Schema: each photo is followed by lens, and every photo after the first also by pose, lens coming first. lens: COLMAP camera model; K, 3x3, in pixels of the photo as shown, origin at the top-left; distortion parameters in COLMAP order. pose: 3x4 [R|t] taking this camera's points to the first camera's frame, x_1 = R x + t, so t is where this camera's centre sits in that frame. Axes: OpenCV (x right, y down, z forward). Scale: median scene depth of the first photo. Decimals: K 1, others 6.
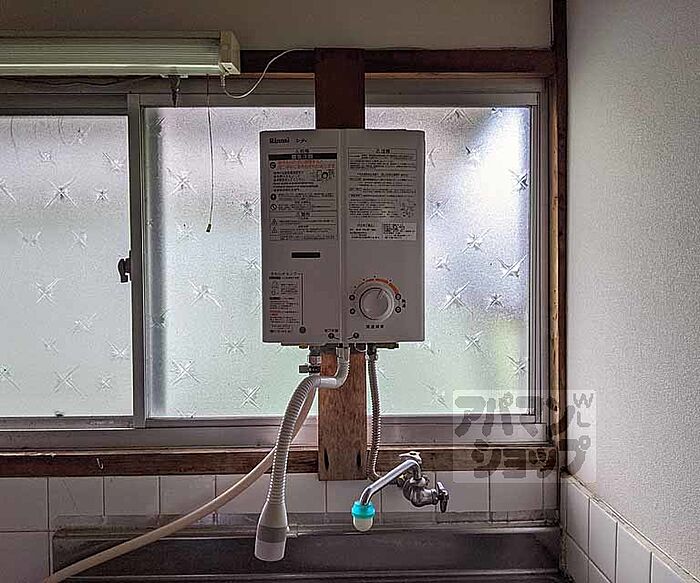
lens RADIAL K [[643.6, 0, 341.3], [0, 643.6, 288.6], [0, 0, 1]] dist [0.047246, -0.067471]
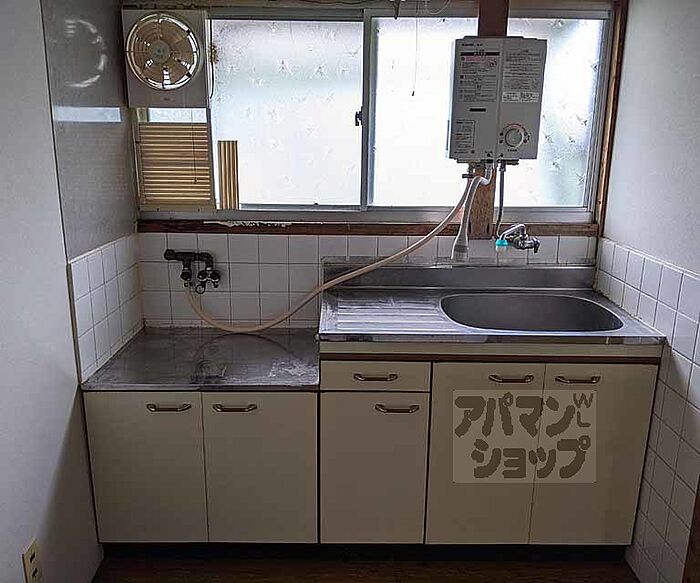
lens RADIAL K [[643.6, 0, 347.7], [0, 643.6, 297.6], [0, 0, 1]] dist [0.047246, -0.067471]
pose [[0.999832, 0.017496, -0.005512, -0.355418], [-0.015833, 0.974827, 0.222401, 0.057286], [0.009264, -0.222276, 0.974940, -0.815958]]
